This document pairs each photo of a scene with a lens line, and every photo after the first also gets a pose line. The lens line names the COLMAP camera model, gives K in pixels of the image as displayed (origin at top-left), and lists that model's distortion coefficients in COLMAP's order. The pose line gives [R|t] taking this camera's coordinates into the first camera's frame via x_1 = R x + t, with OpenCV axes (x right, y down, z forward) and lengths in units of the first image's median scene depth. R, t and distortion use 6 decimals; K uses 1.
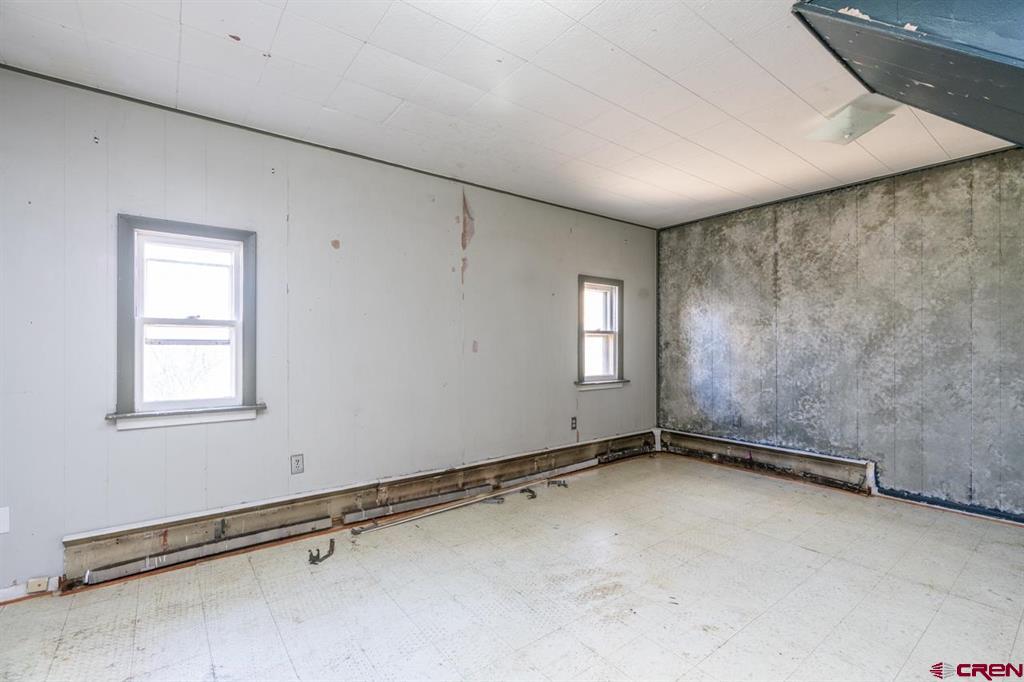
lens RADIAL K [[468.6, 0, 511.0], [0, 468.6, 343.3], [0, 0, 1]] dist [-0.004230, 0.000483]
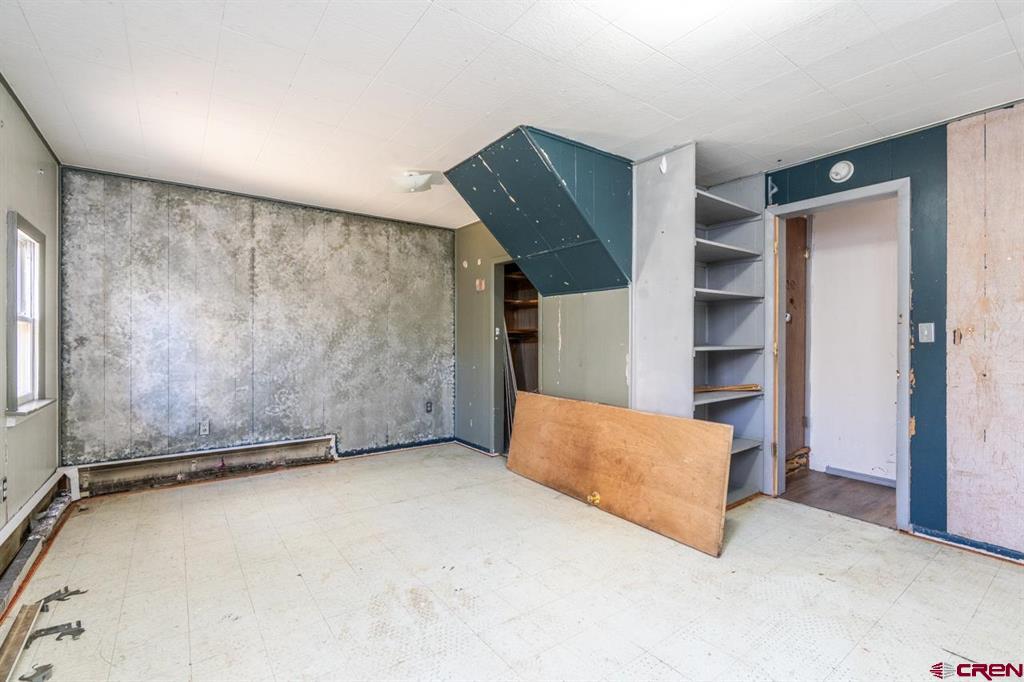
lens RADIAL K [[468.6, 0, 510.6], [0, 468.6, 341.3], [0, 0, 1]] dist [-0.004230, 0.000483]
pose [[-0.002720, -0.000471, 0.999996, -0.440956], [-0.005374, 0.999985, 0.000456, -0.000289], [-0.999982, -0.005373, -0.002723, 0.478642]]
